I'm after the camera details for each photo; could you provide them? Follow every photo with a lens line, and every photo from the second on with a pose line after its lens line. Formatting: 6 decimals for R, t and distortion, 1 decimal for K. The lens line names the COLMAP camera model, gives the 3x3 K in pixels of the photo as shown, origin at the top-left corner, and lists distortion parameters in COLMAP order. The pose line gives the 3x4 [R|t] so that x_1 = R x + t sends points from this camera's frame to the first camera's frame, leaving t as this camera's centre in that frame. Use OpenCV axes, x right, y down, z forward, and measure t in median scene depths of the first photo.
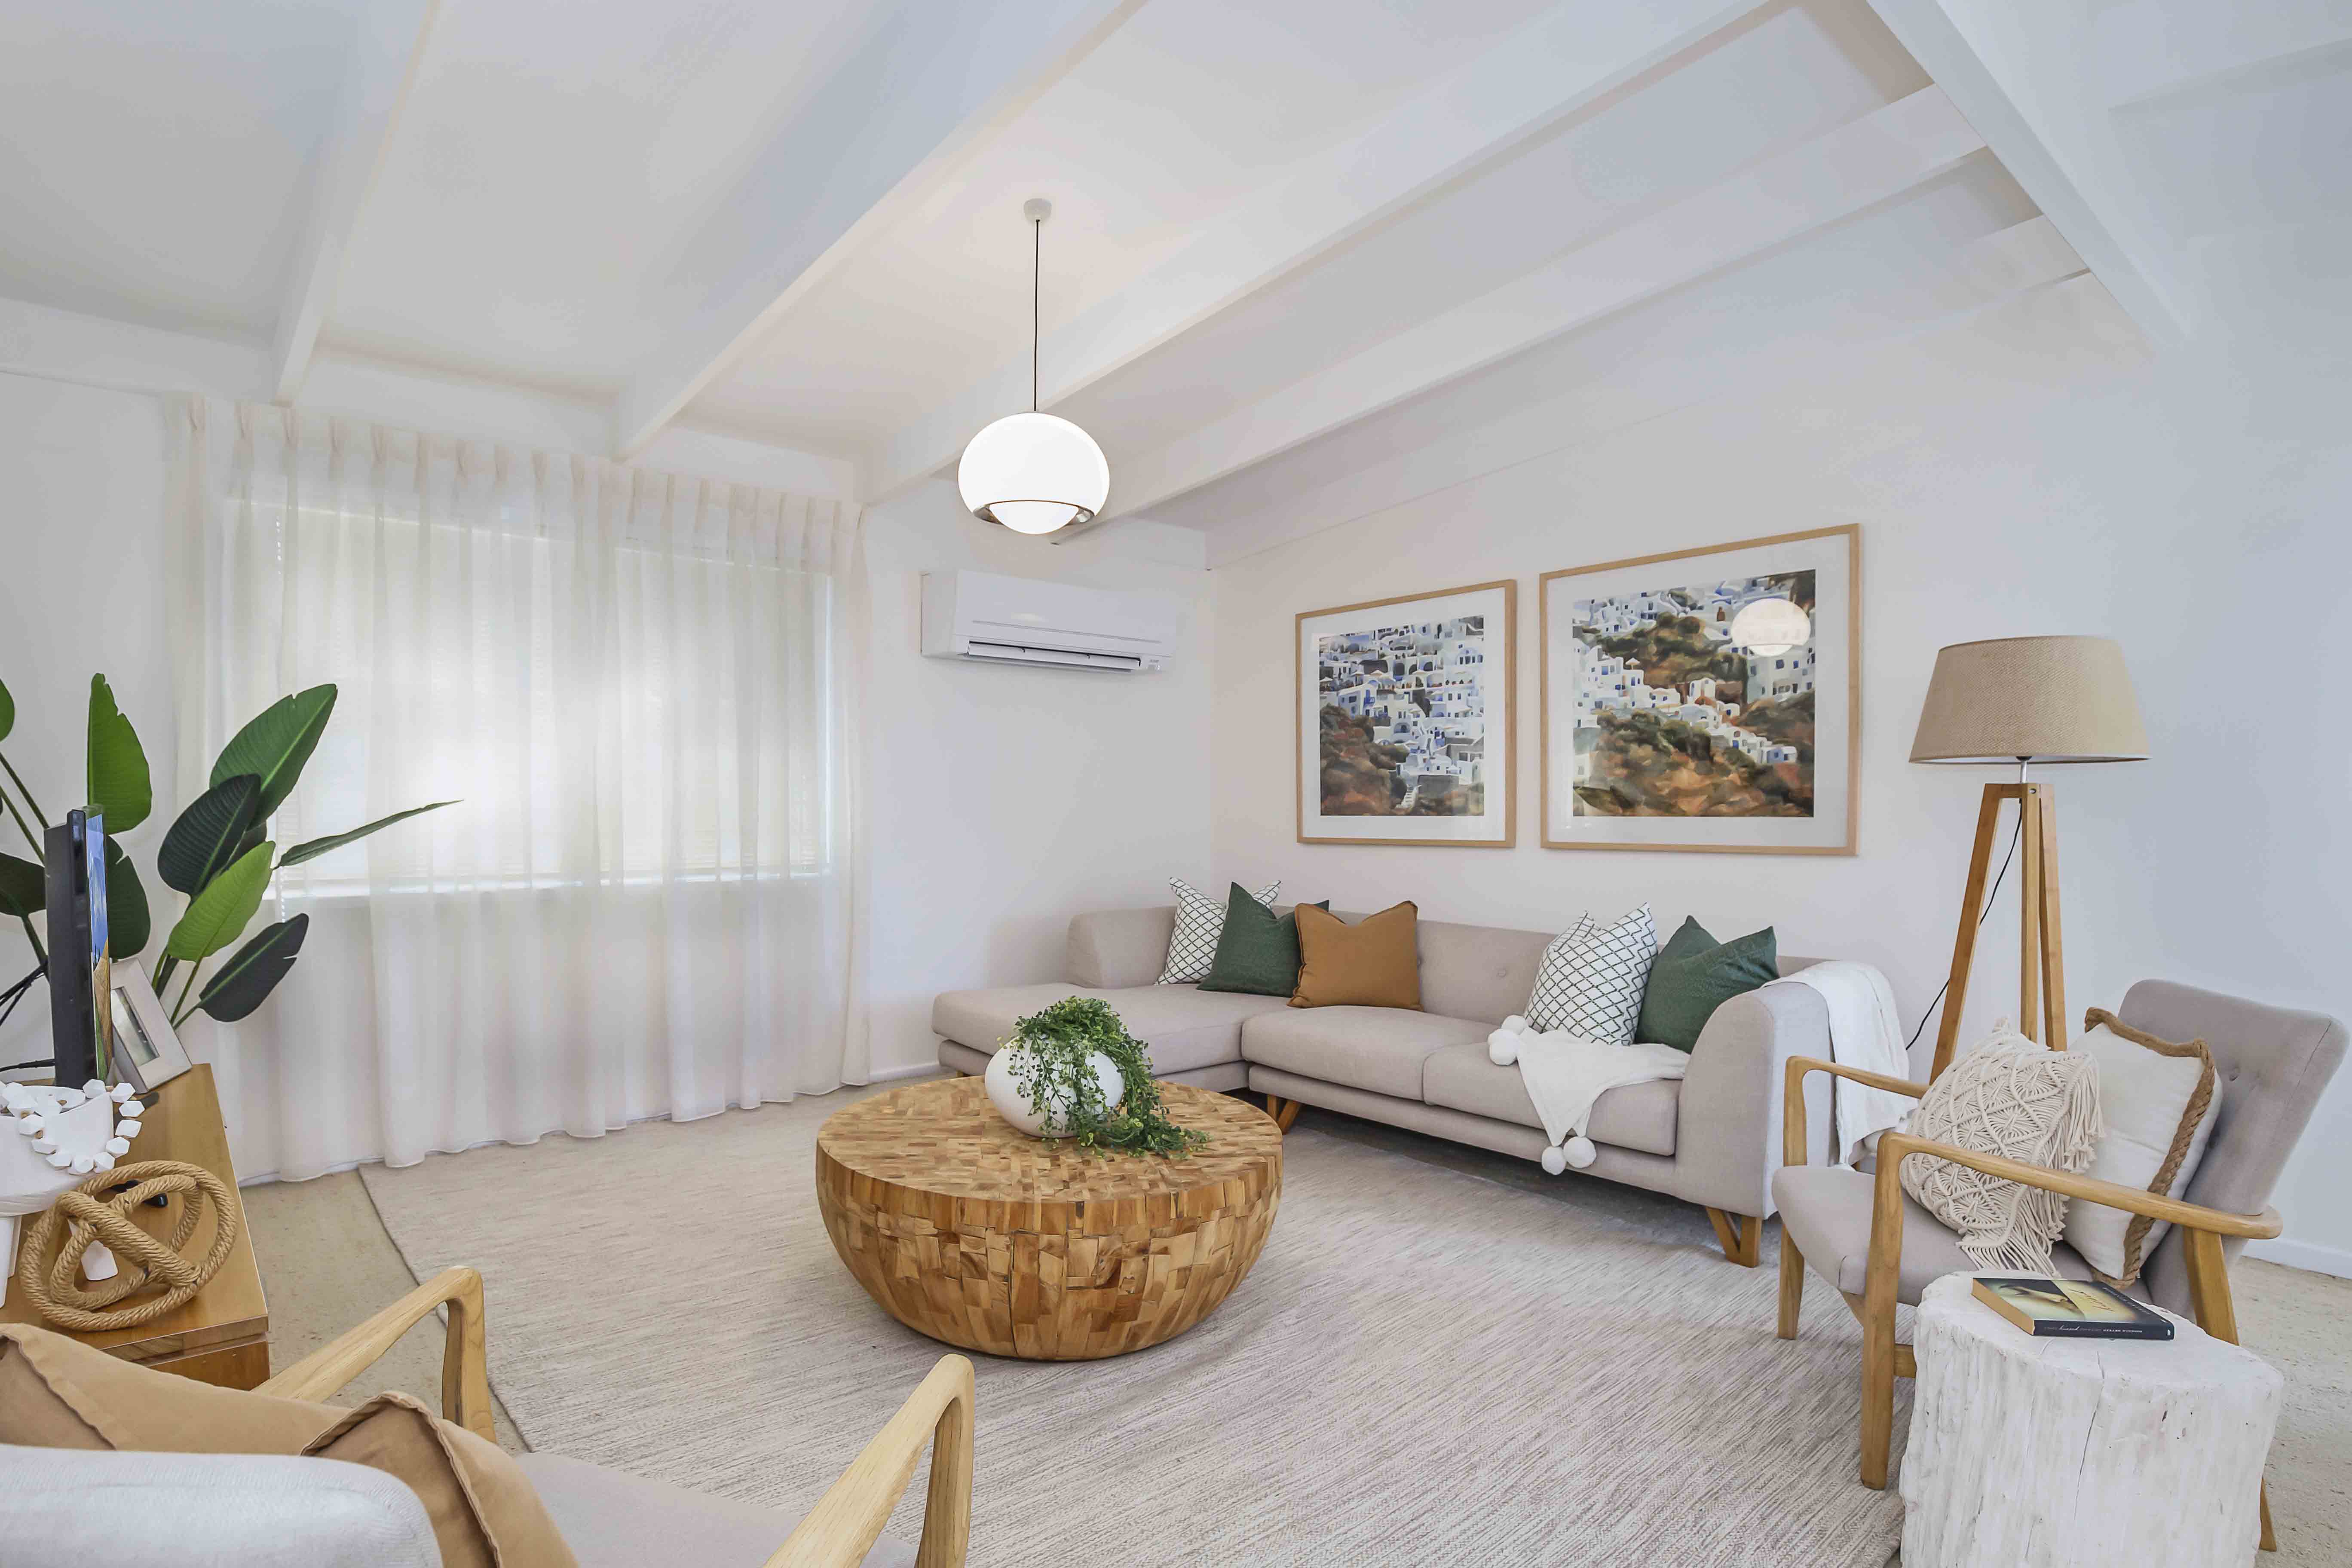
lens RADIAL K [[1108.5, 0, 1175.9], [0, 1108.5, 840.6], [0, 0, 1]] dist [-0.000902, -0.000087]
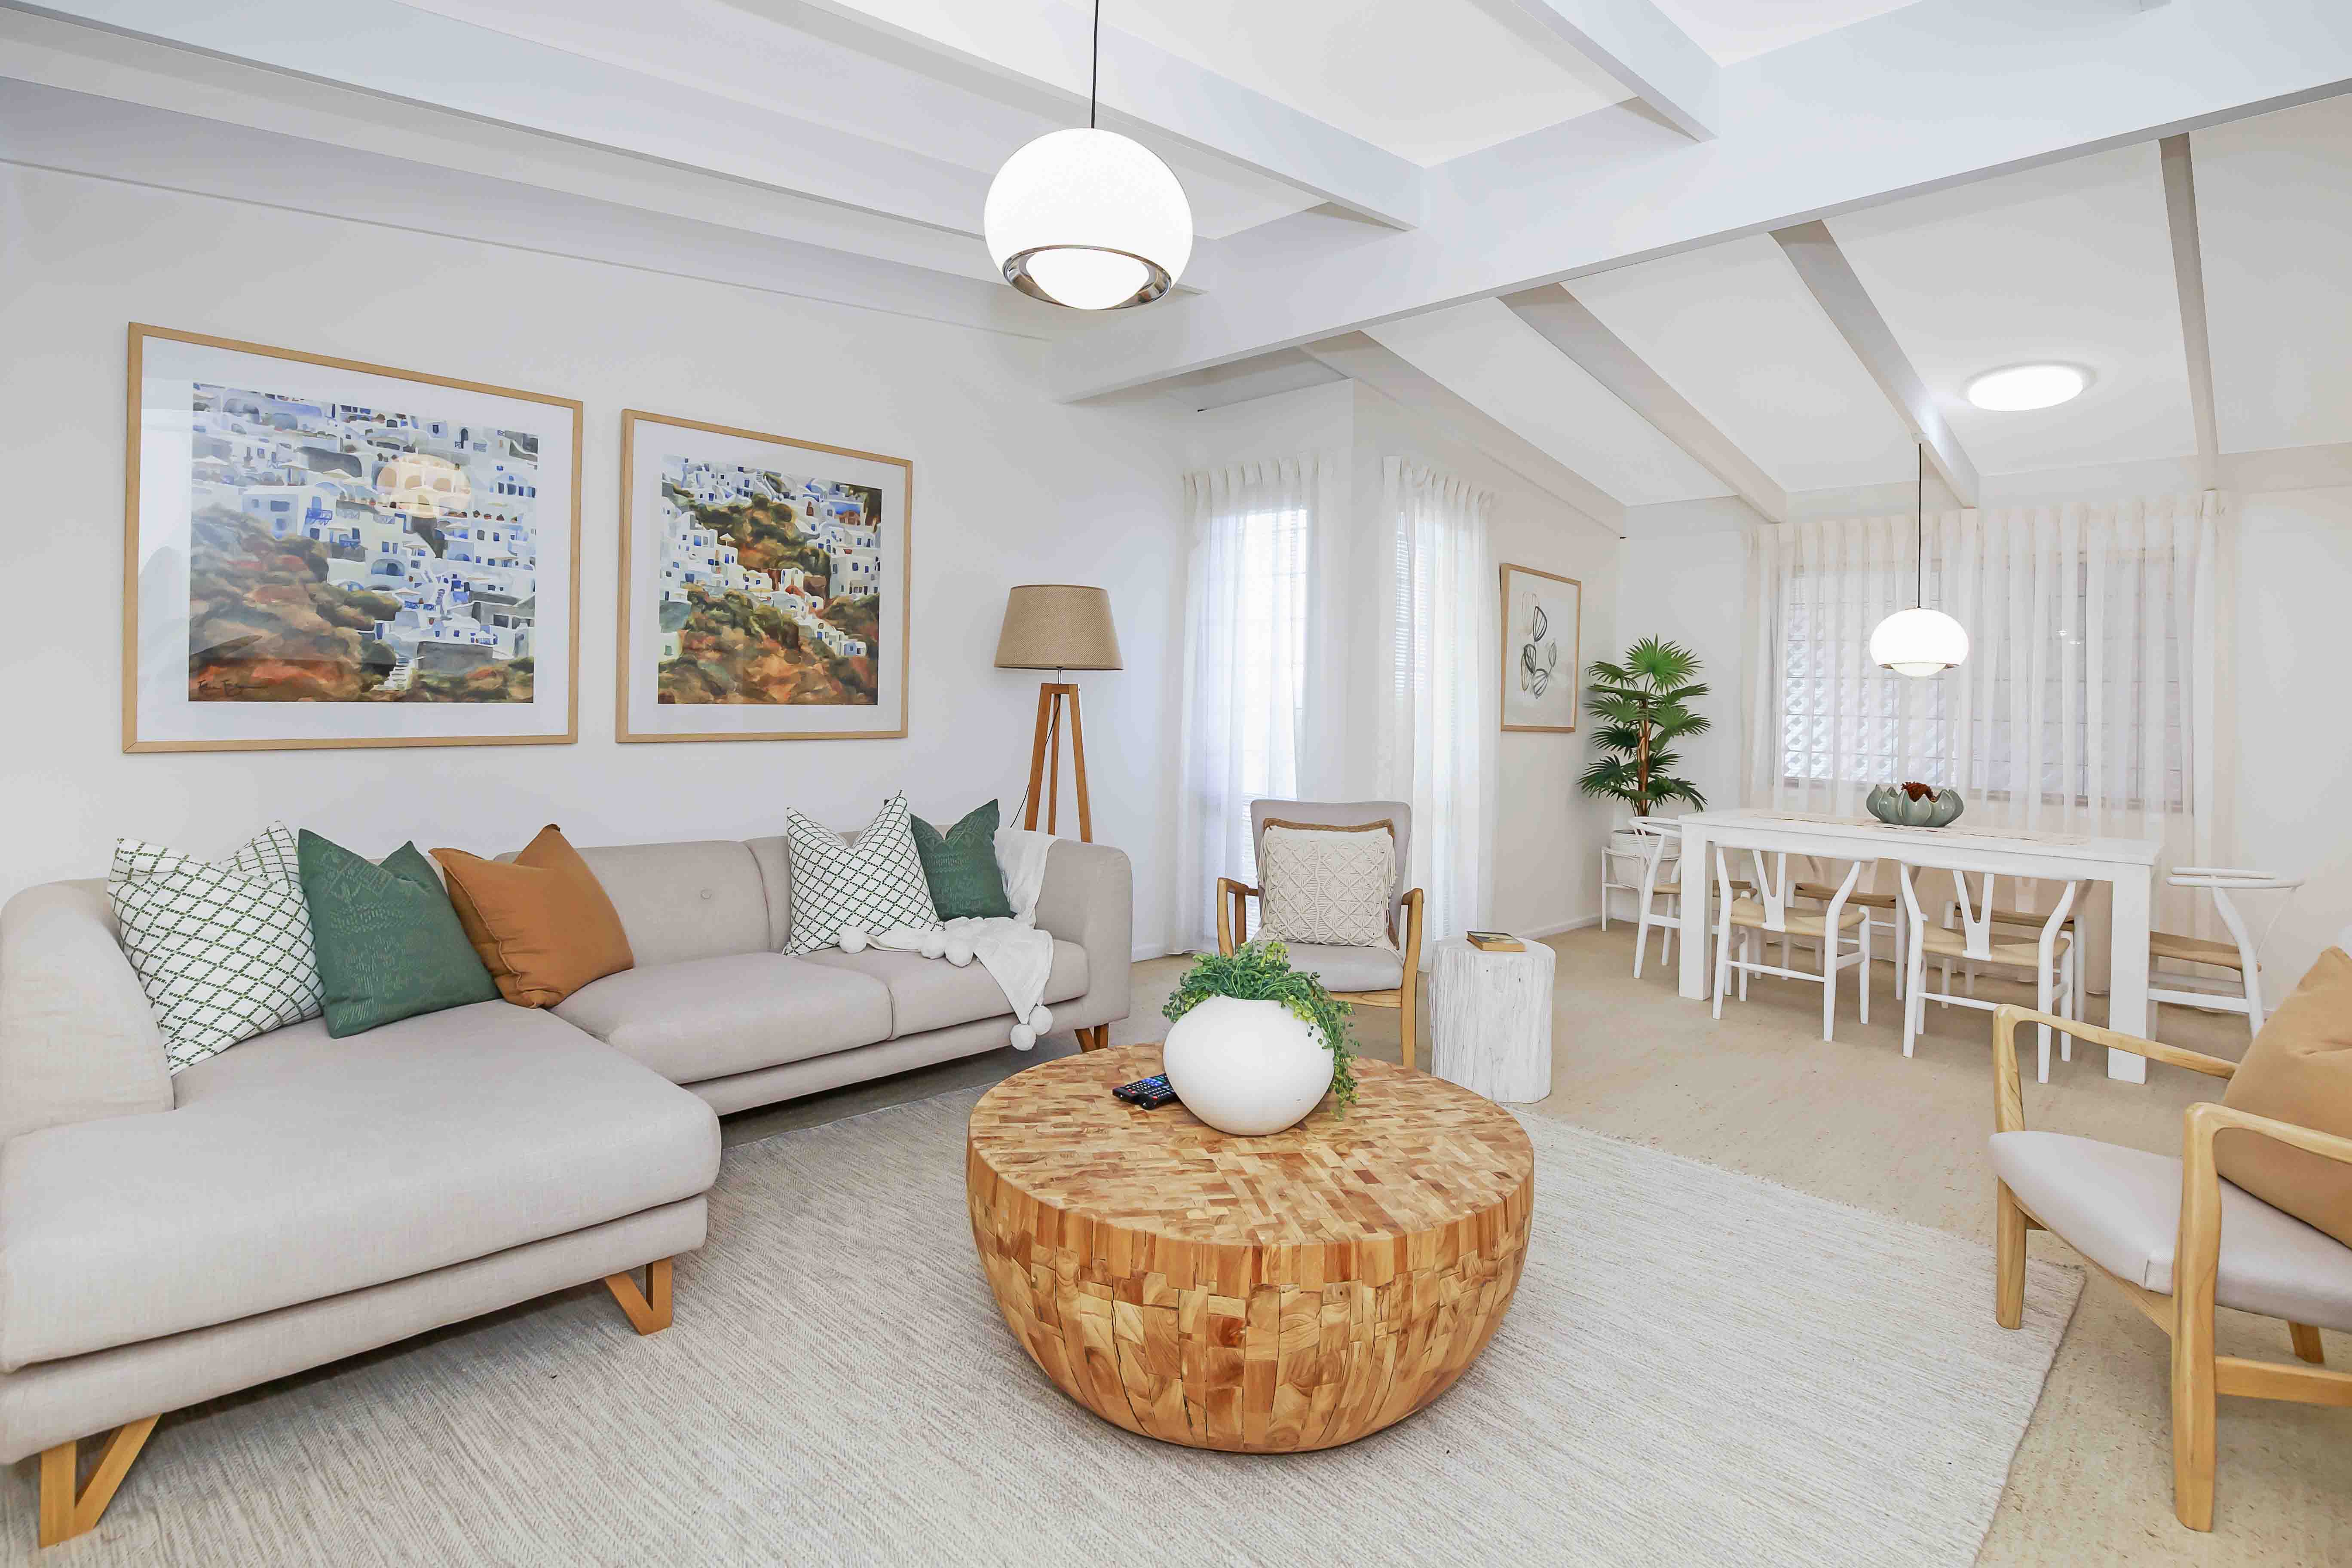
lens RADIAL K [[1144.9, 0, 1175.5], [0, 1144.9, 690.2], [0, 0, 1]] dist [-0.002457, -0.000495]
pose [[-0.000696, 0.007496, 0.999972, -0.540930], [0.012942, 0.999888, -0.007486, -0.021335], [-0.999916, 0.012936, -0.000793, 0.621980]]
